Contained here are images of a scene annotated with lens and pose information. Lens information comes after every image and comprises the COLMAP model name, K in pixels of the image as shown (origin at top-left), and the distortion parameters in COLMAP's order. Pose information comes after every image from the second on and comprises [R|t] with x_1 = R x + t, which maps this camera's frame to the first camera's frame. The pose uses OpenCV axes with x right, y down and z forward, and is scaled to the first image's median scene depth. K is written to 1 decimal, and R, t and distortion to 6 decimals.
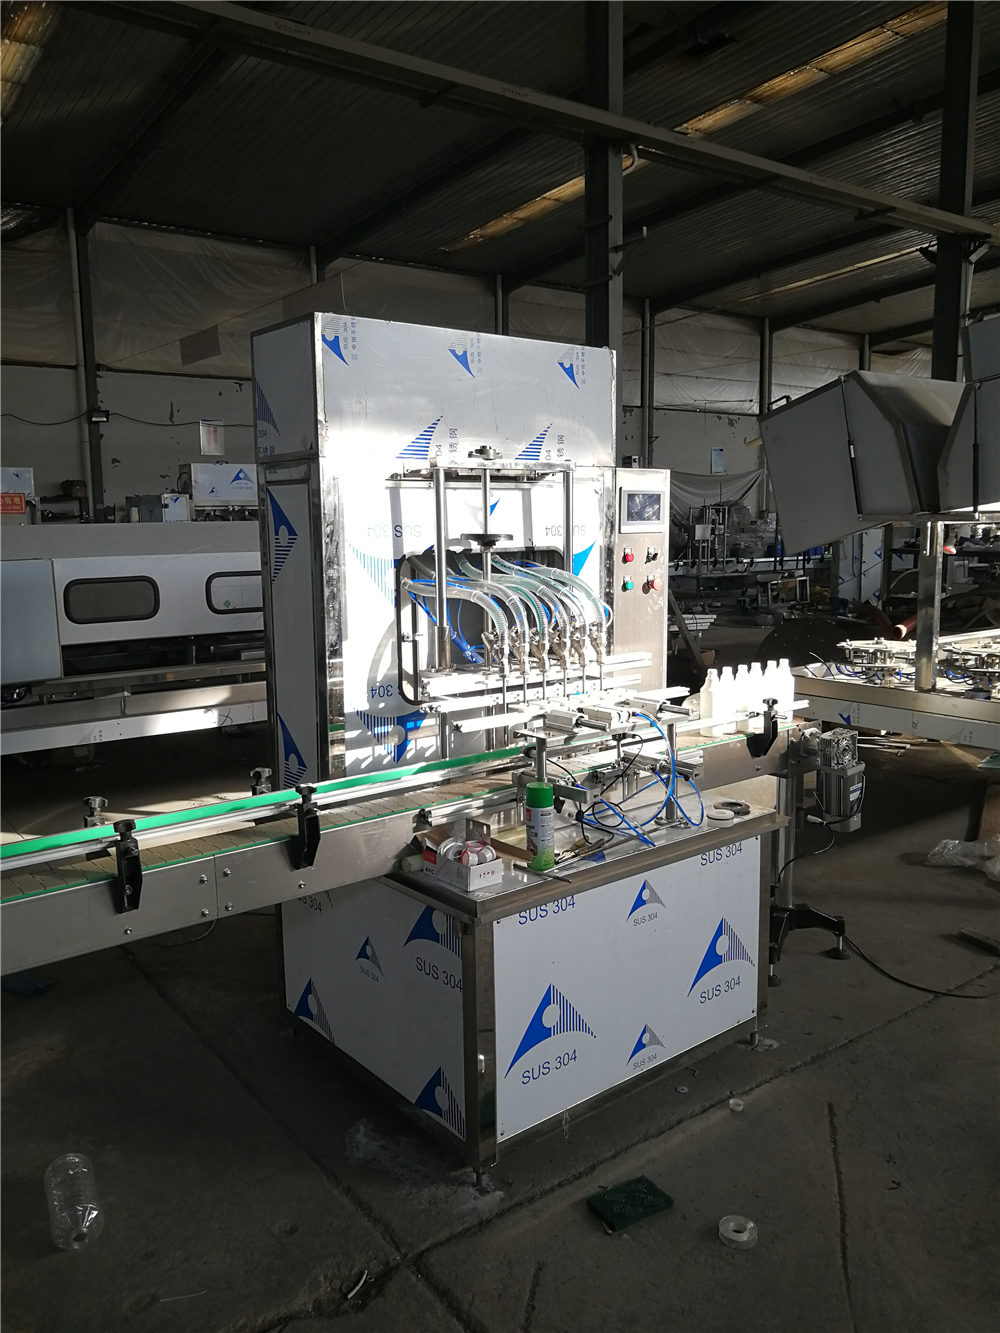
lens RADIAL K [[1034.2, 0, 500.0], [0, 1034.2, 666.5], [0, 0, 1]] dist [-0.013976, 0.005425]
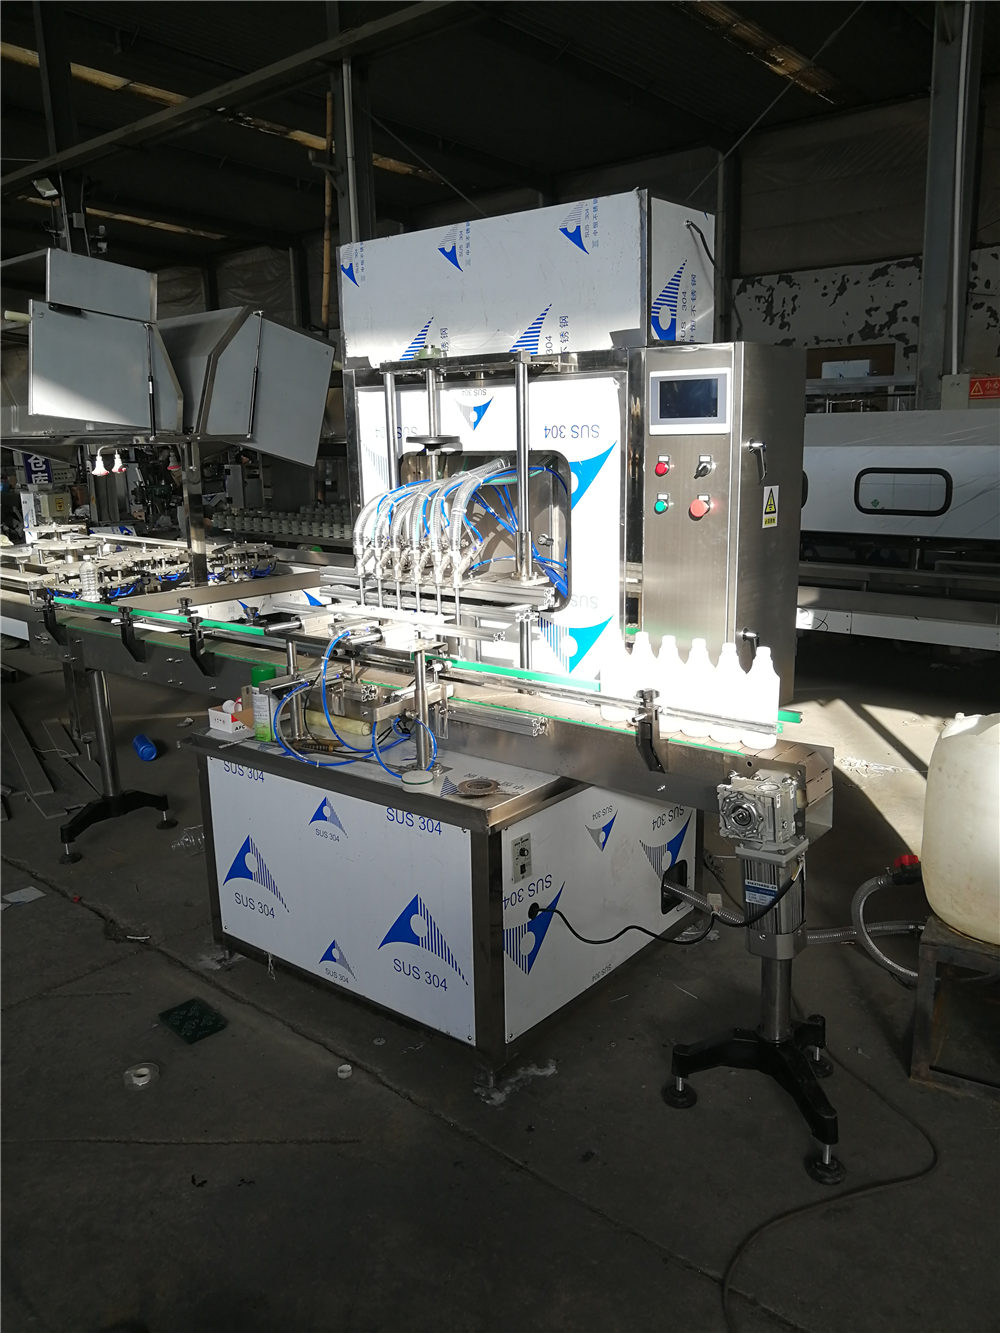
lens RADIAL K [[1043.3, 0, 500.0], [0, 1043.3, 666.5], [0, 0, 1]] dist [-0.034968, 0.011274]
pose [[0.209339, 0.226116, -0.951341, 0.996330], [-0.114684, 0.971860, 0.205757, -0.125880], [0.971095, 0.066031, 0.229380, 0.843028]]
